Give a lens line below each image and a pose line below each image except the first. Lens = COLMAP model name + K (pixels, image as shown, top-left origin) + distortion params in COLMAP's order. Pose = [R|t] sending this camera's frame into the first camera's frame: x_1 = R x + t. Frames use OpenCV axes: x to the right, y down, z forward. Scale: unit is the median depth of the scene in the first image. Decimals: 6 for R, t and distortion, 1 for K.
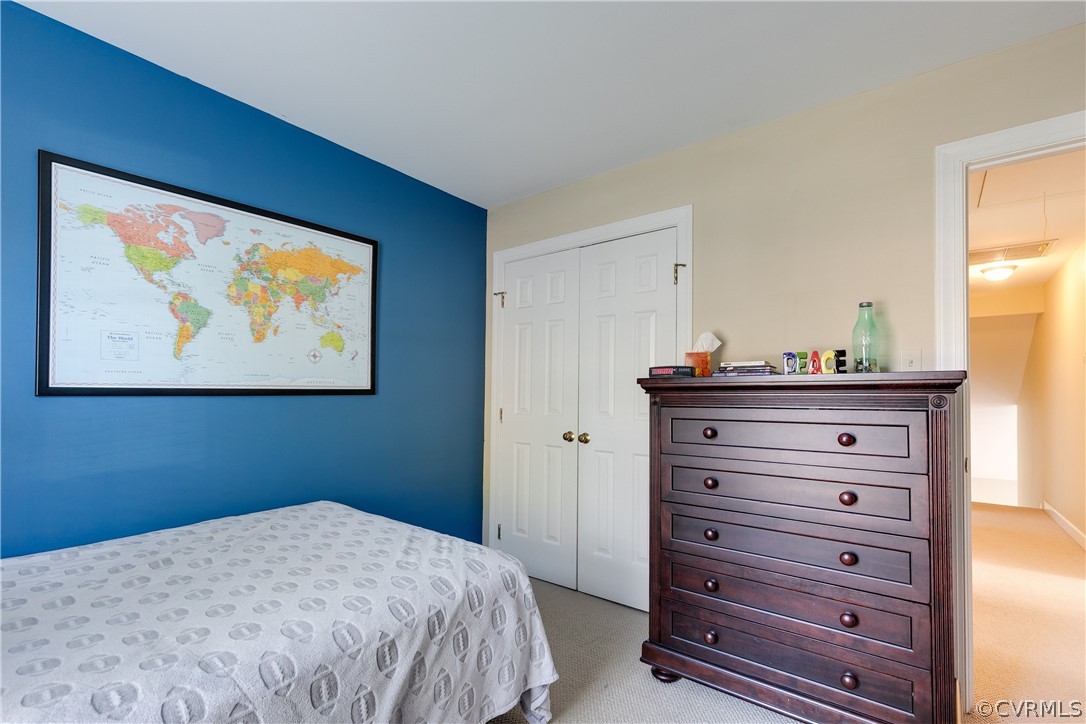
lens RADIAL K [[486.8, 0, 539.6], [0, 486.8, 375.8], [0, 0, 1]] dist [-0.001352, -0.000294]
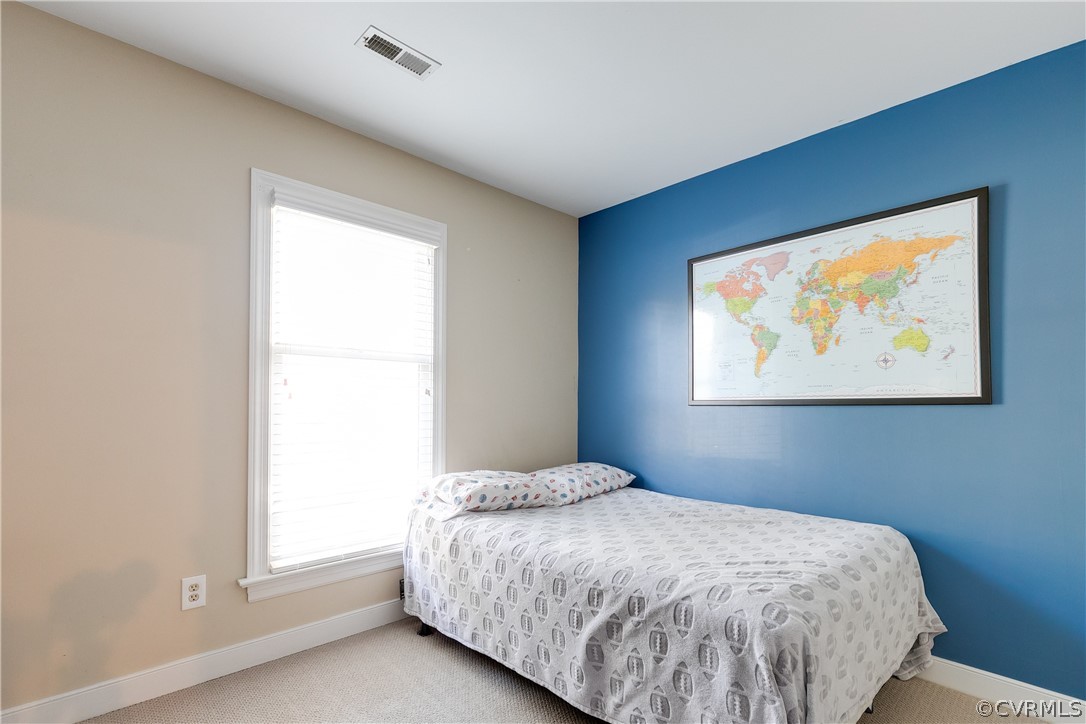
lens RADIAL K [[500.0, 0, 545.9], [0, 500.0, 381.3], [0, 0, 1]] dist [0.003000, -0.000302]
pose [[-0.134578, -0.055101, -0.989370, 0.608711], [0.033314, 0.997637, -0.060093, 0.035888], [0.990343, -0.041047, -0.132424, 0.601834]]
